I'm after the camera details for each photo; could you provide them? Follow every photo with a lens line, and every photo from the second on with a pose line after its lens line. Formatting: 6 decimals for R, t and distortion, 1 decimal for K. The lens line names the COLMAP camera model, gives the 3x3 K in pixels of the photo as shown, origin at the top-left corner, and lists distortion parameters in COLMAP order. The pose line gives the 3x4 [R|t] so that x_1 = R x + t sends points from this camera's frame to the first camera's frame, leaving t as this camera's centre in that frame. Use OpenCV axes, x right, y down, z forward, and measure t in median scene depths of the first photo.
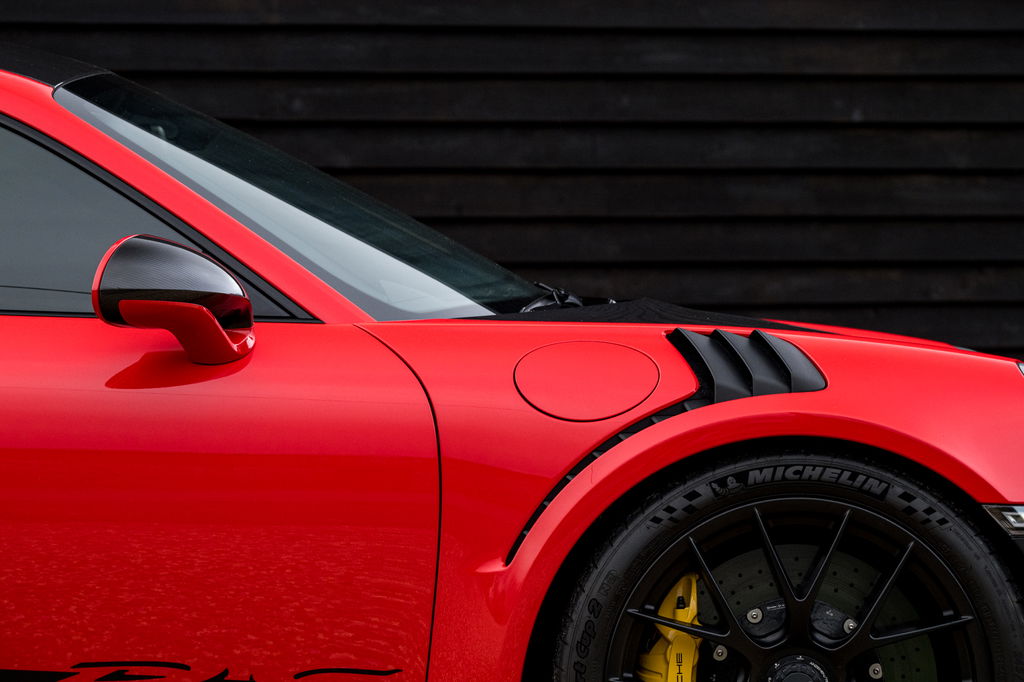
lens RADIAL K [[5985.0, 0, 512.0], [0, 5985.0, 341.0], [0, 0, 1]] dist [0.002937, -8.179530]
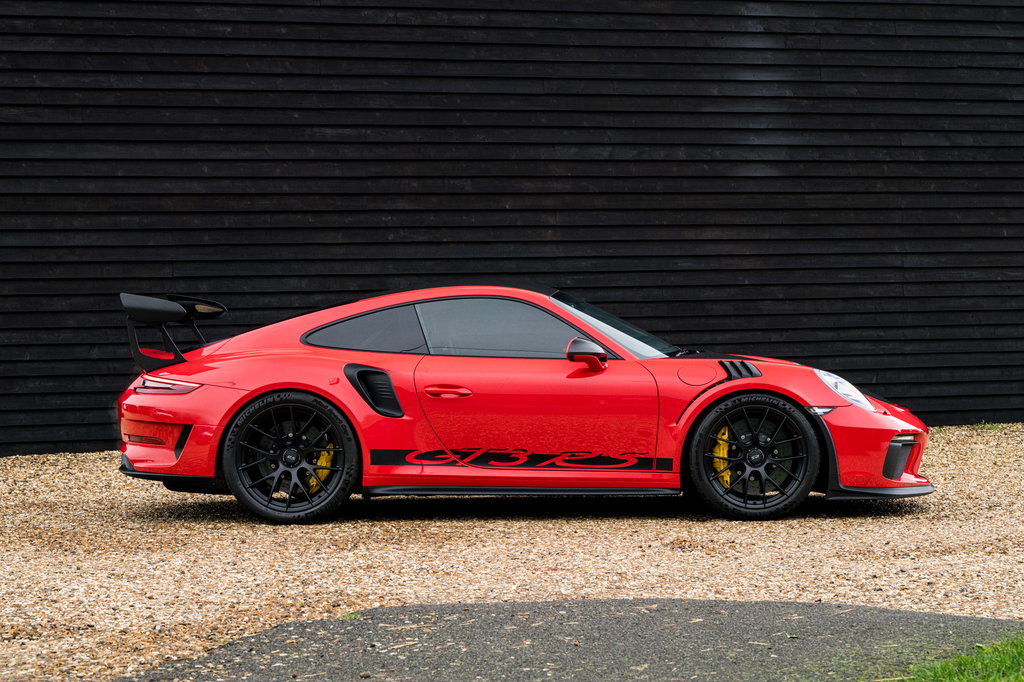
lens RADIAL K [[2428.1, 0, 512.0], [0, 2428.1, 341.0], [0, 0, 1]] dist [-0.032822, 0.032001]
pose [[0.999600, -0.013018, -0.025121, -0.034210], [0.012992, 0.999915, -0.001182, -0.007472], [0.025134, 0.000855, 0.999684, -0.272810]]
